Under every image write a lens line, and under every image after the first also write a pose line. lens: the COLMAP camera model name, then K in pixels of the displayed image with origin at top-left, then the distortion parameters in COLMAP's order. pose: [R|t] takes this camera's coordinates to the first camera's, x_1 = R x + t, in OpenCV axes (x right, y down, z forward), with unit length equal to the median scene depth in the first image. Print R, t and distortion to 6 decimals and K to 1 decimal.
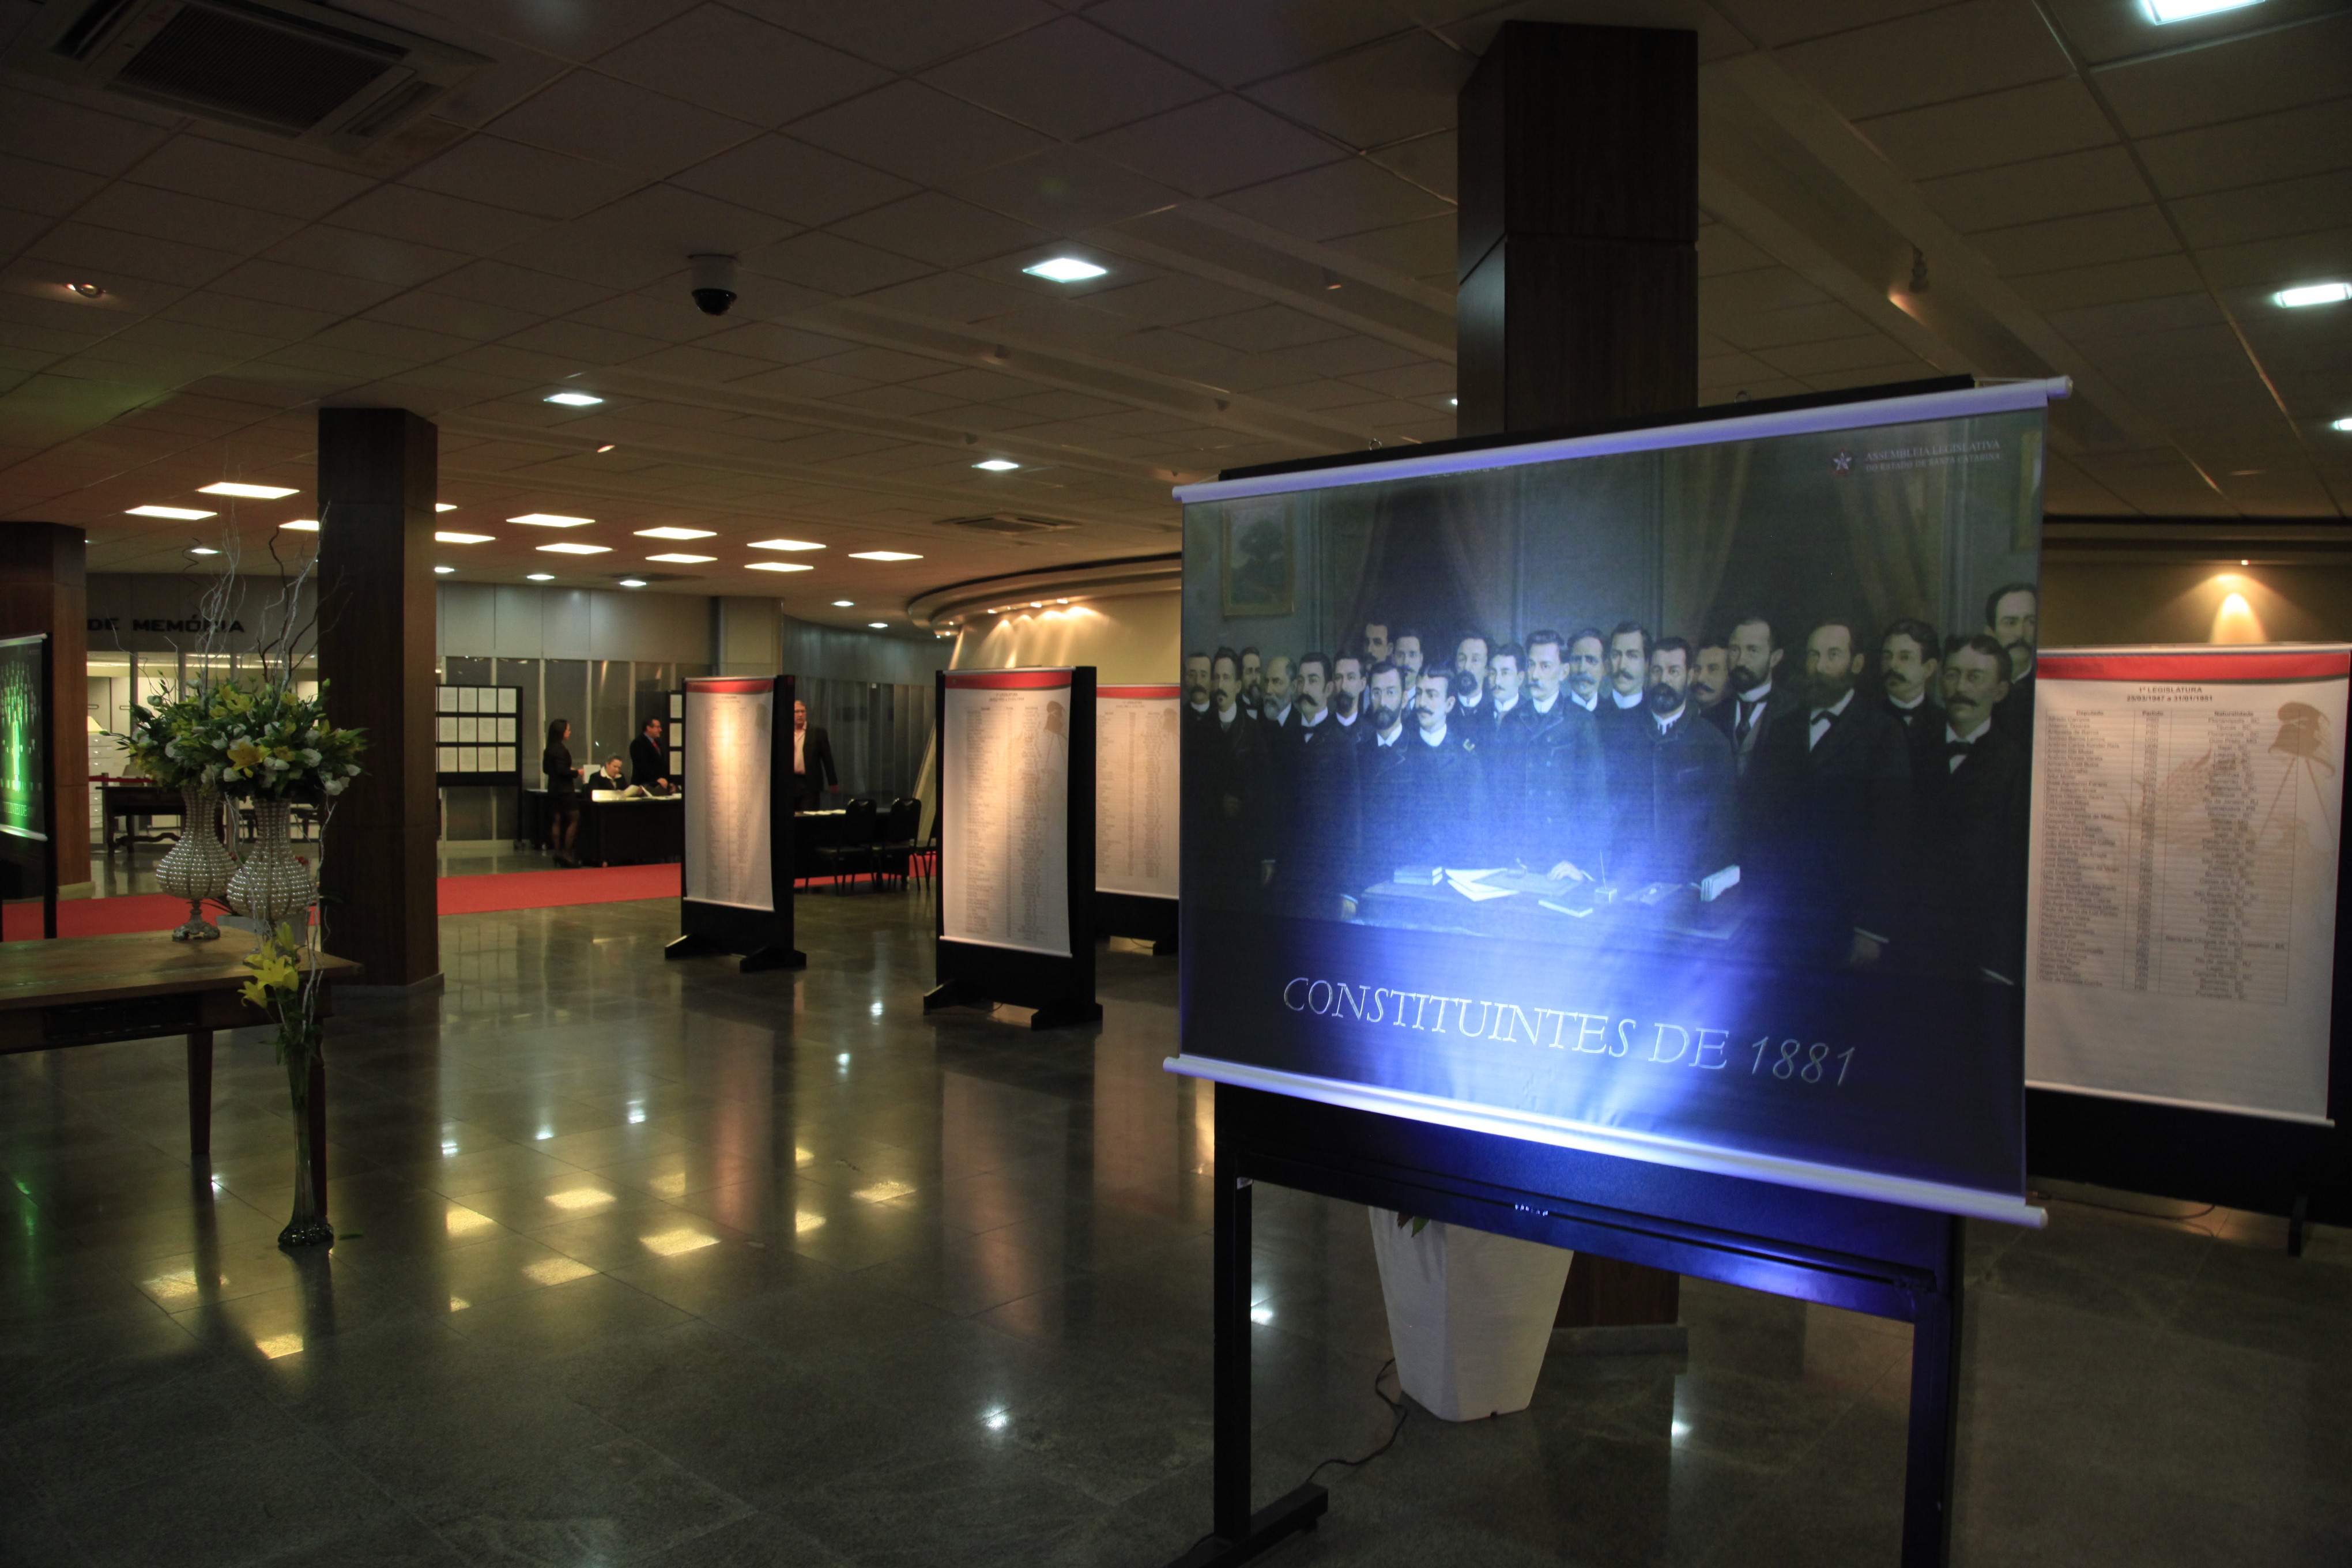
lens RADIAL K [[1609.7, 0, 1196.6], [0, 1609.7, 791.7], [0, 0, 1]] dist [-0.136559, -0.000997]
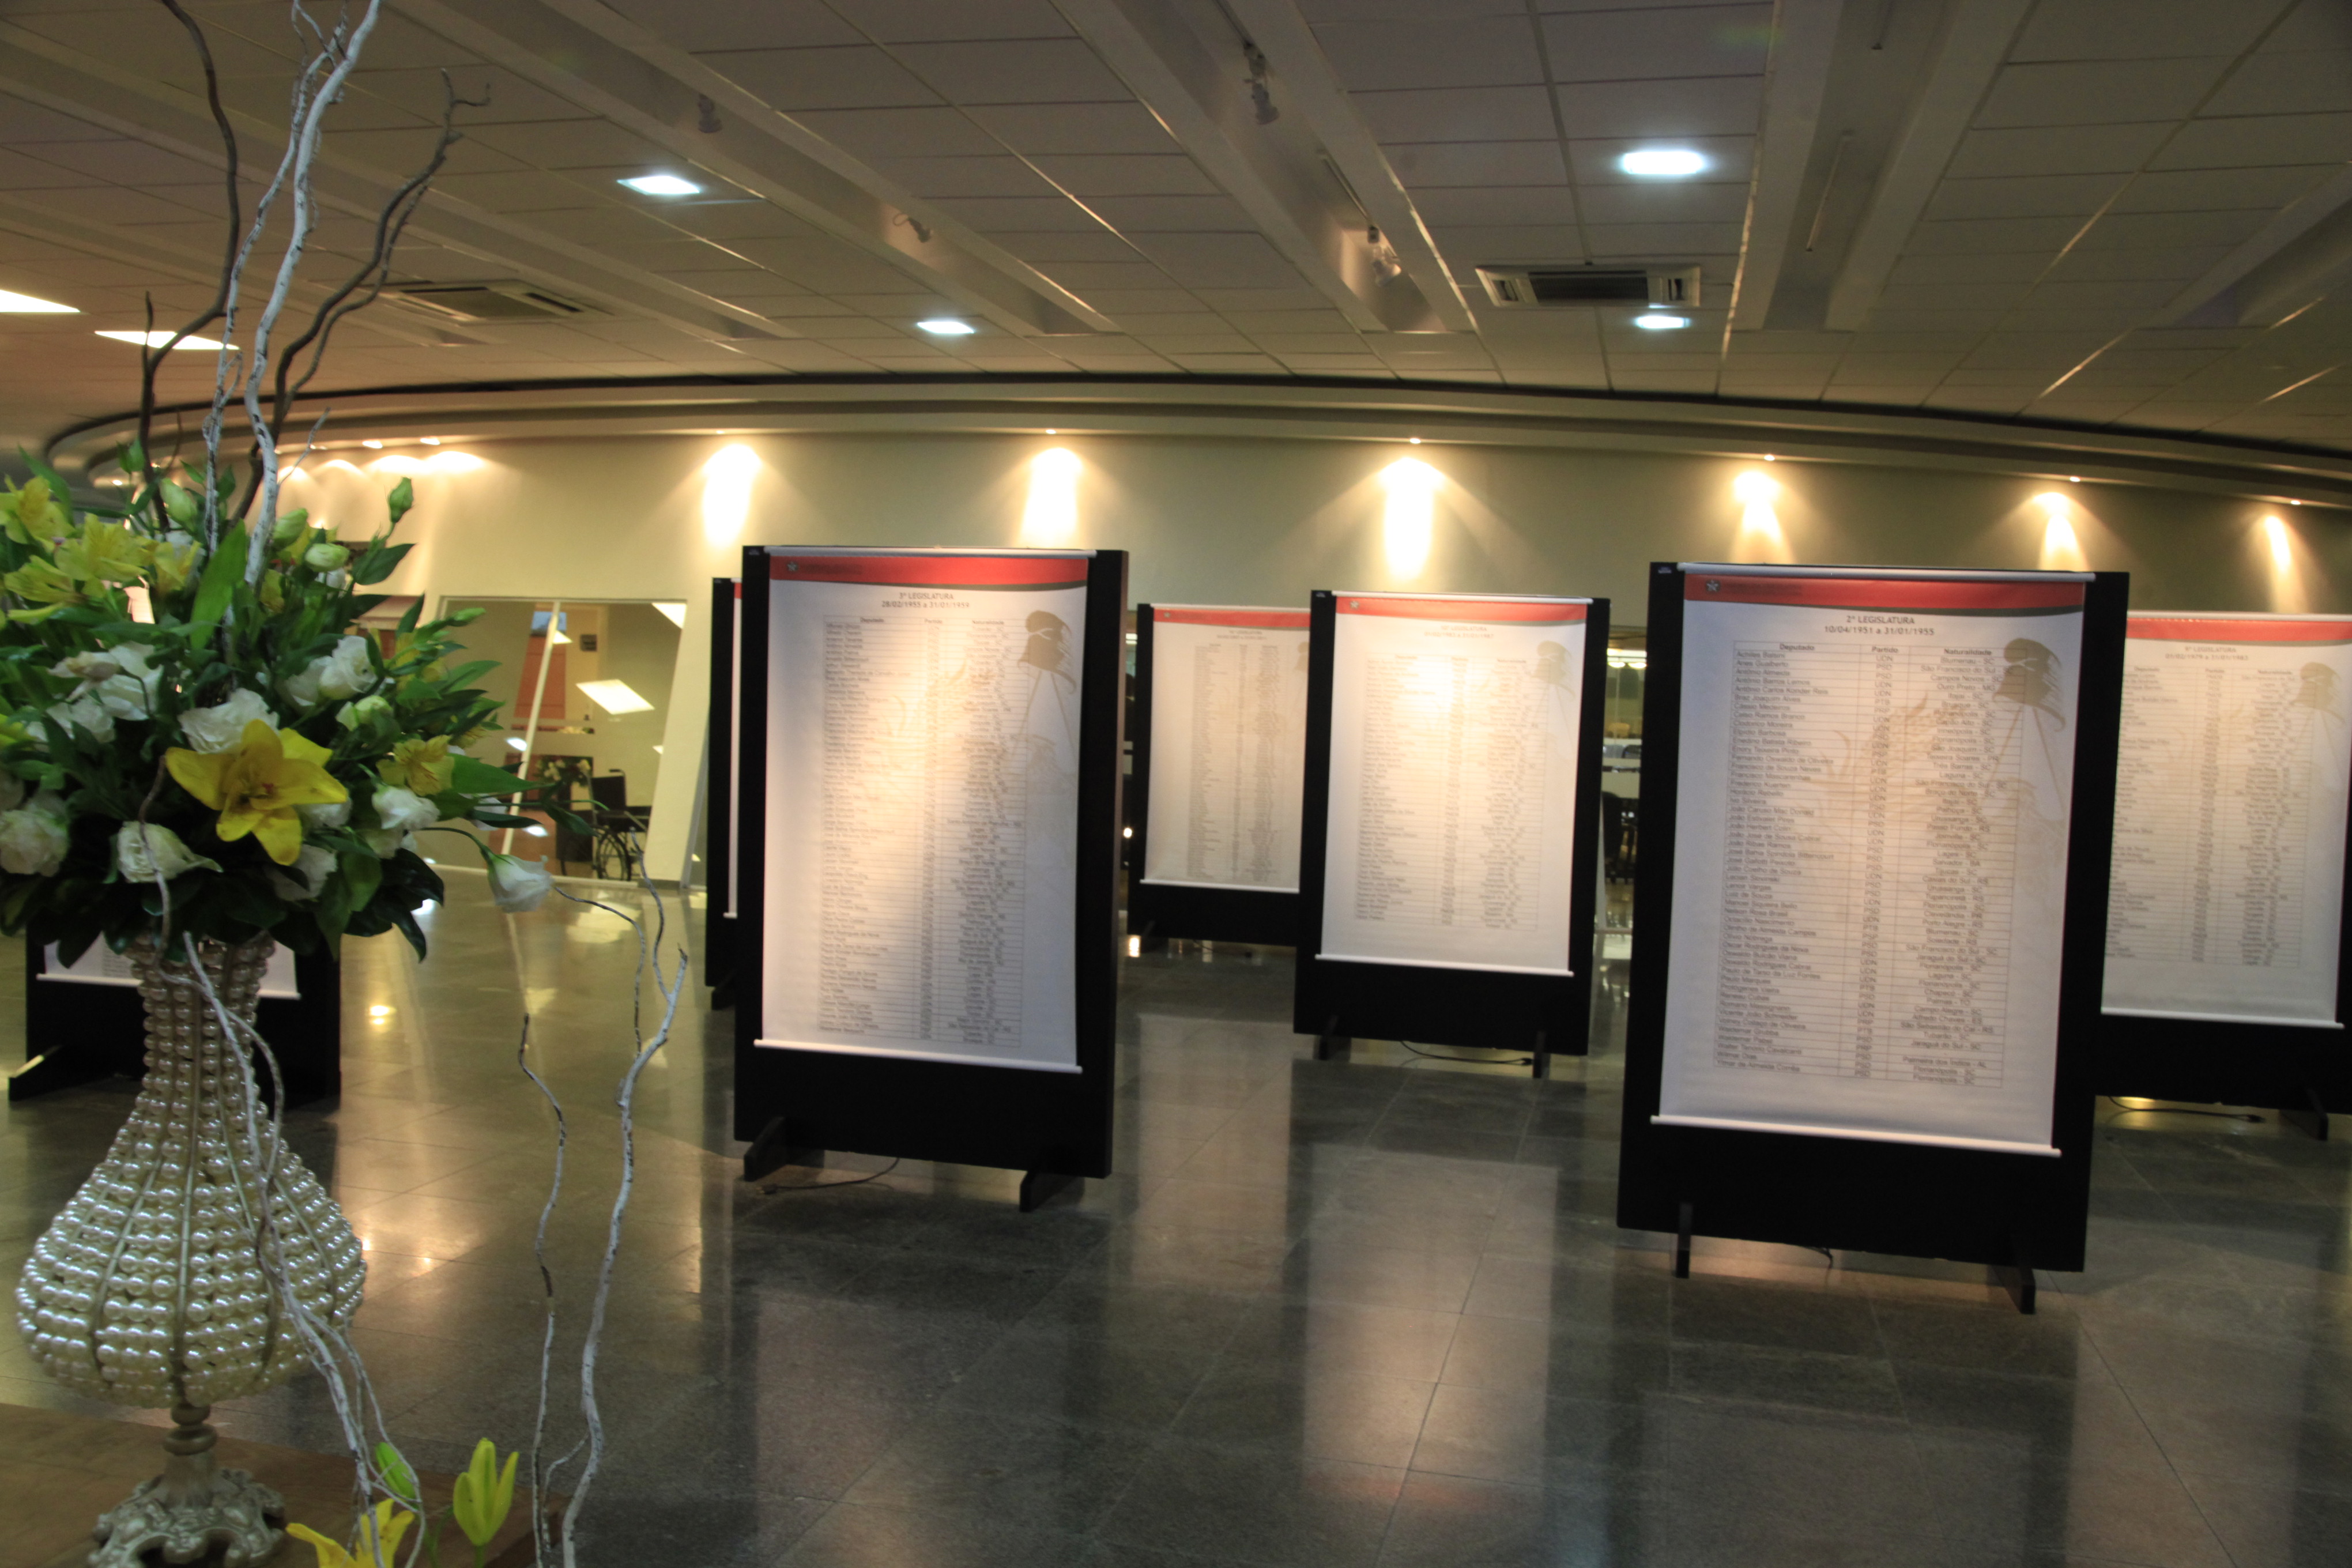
lens RADIAL K [[2065.7, 0, 1160.5], [0, 2065.7, 782.7], [0, 0, 1]] dist [-0.030391, -0.042683]
pose [[0.910445, -0.006421, 0.413580, -0.326955], [-0.004449, 0.999670, 0.025315, -0.014808], [-0.413606, -0.024888, 0.910116, 0.318619]]
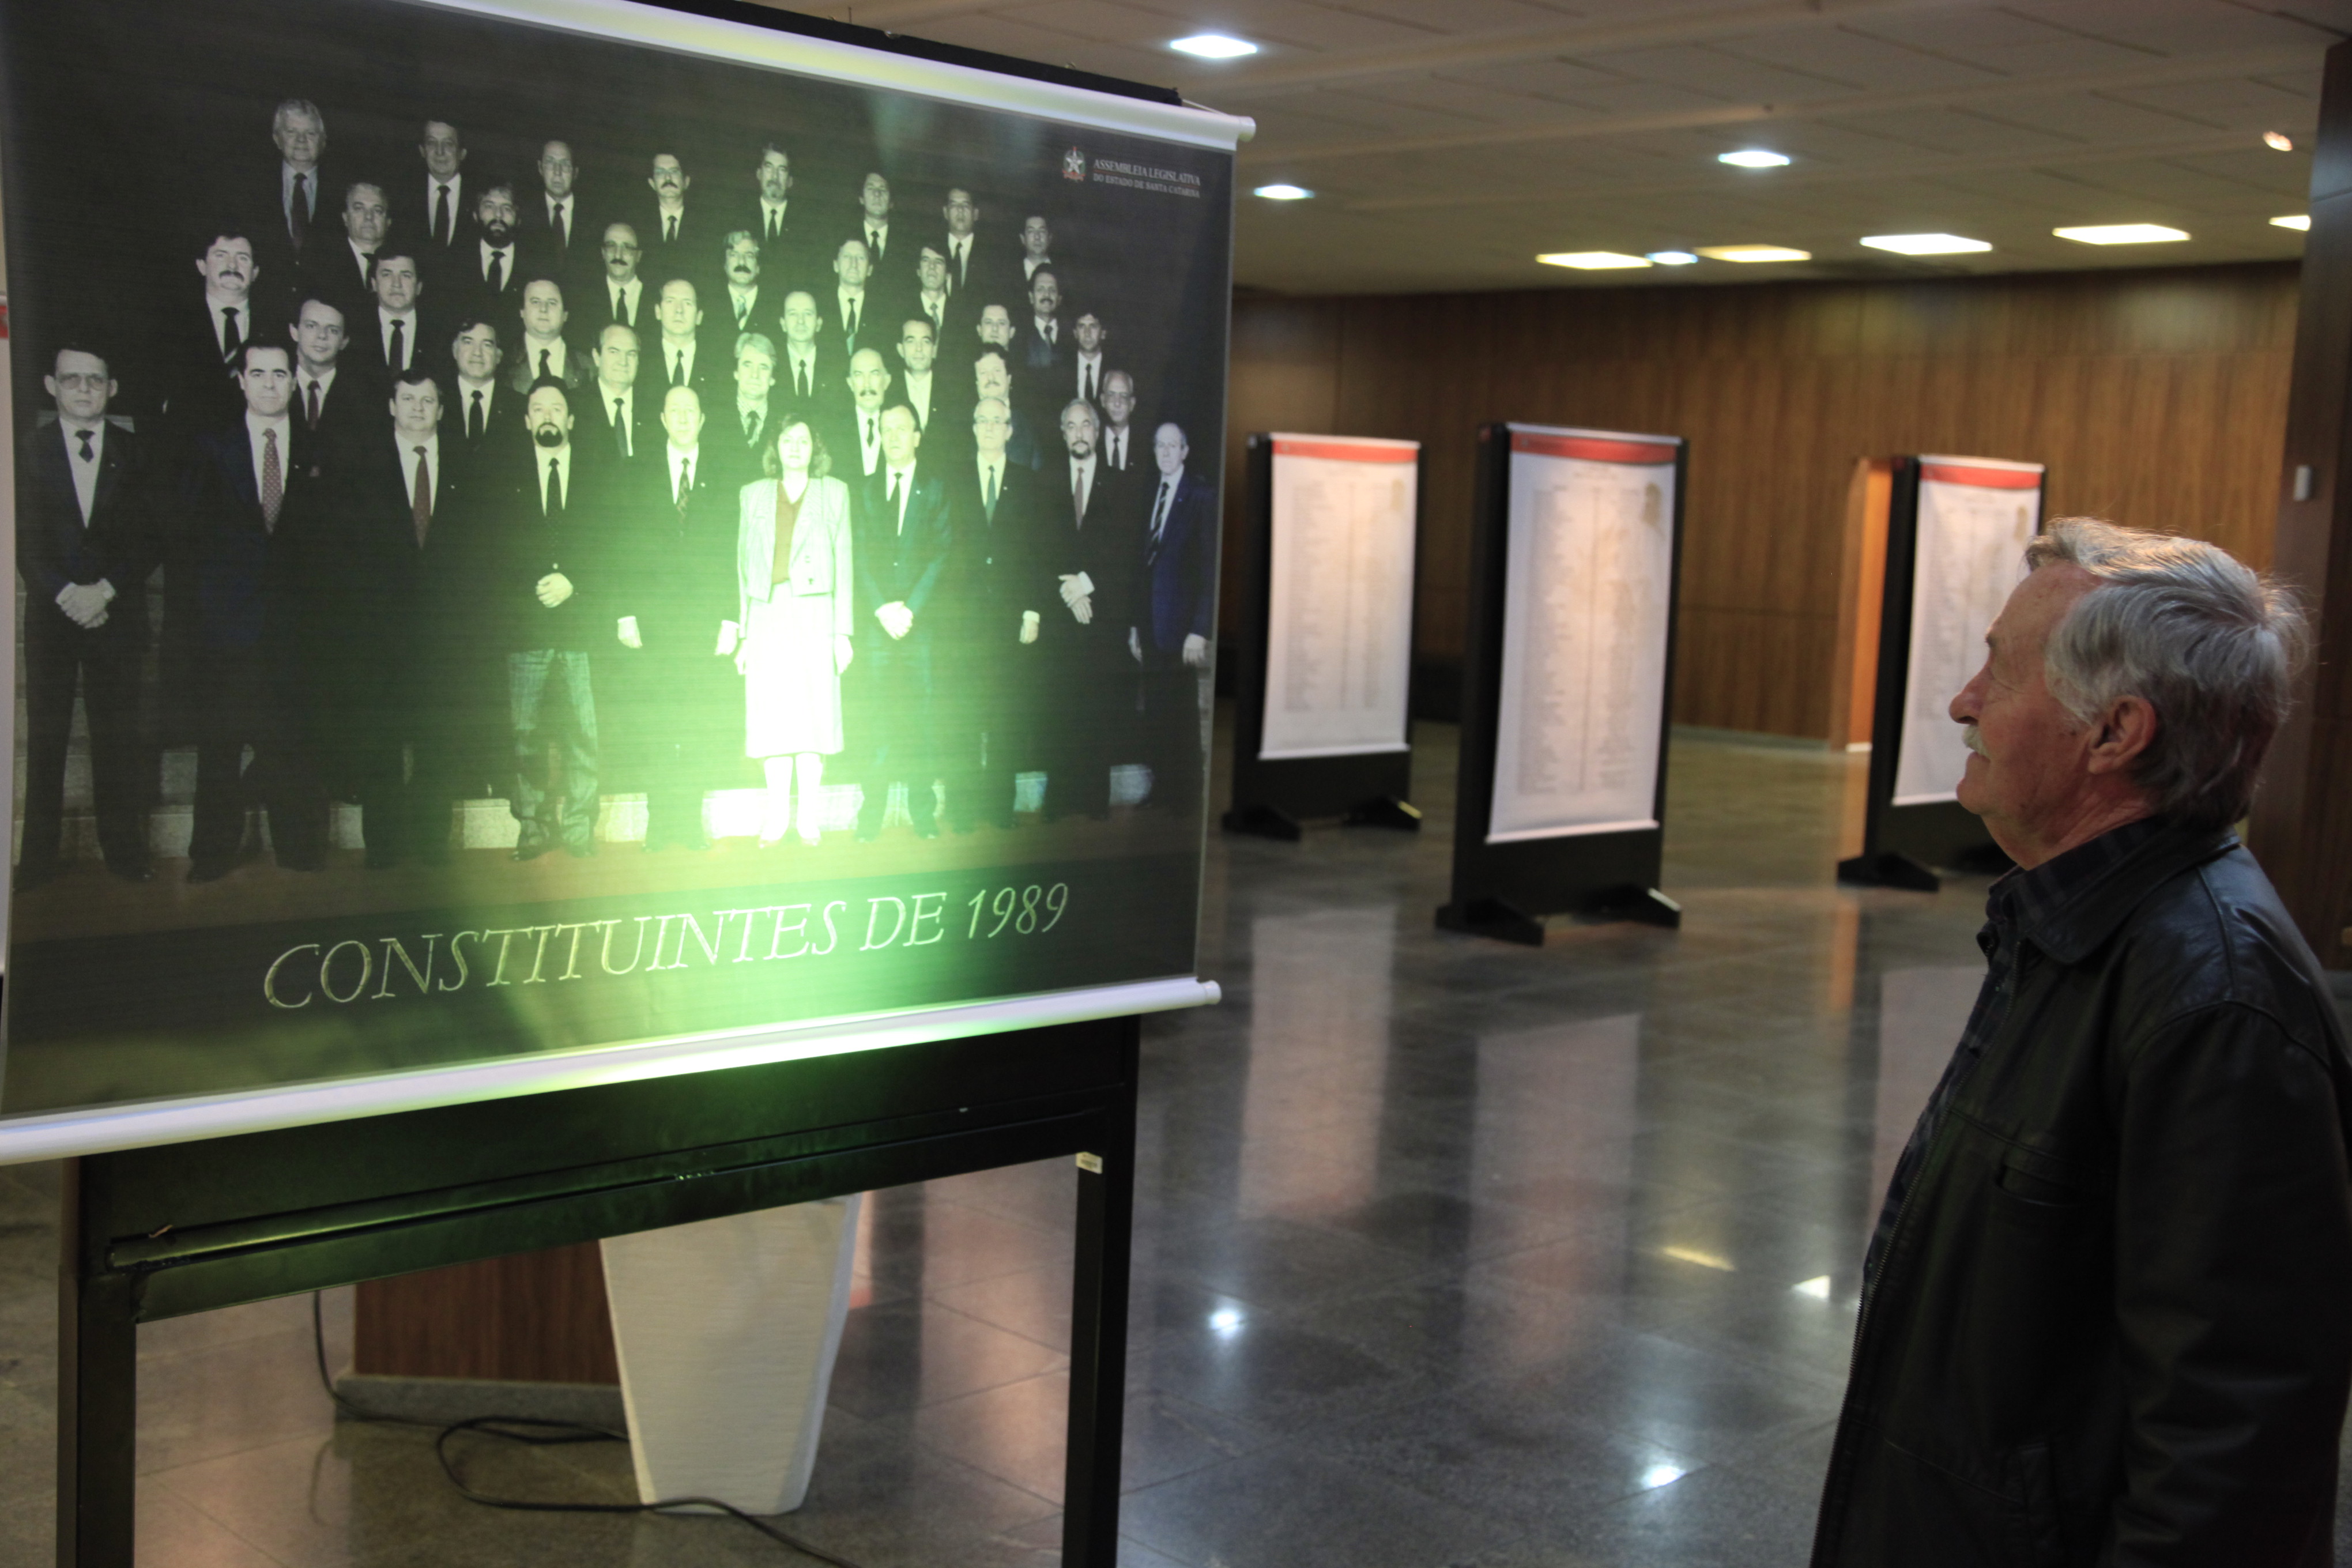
lens RADIAL K [[2835.0, 0, 1178.2], [0, 2835.0, 795.1], [0, 0, 1]] dist [-0.280744, 0.000000]
pose [[0.087055, -0.111520, 0.989942, -1.079977], [0.005133, 0.993751, 0.111498, -0.044575], [-0.996190, -0.004625, 0.087084, 0.852625]]
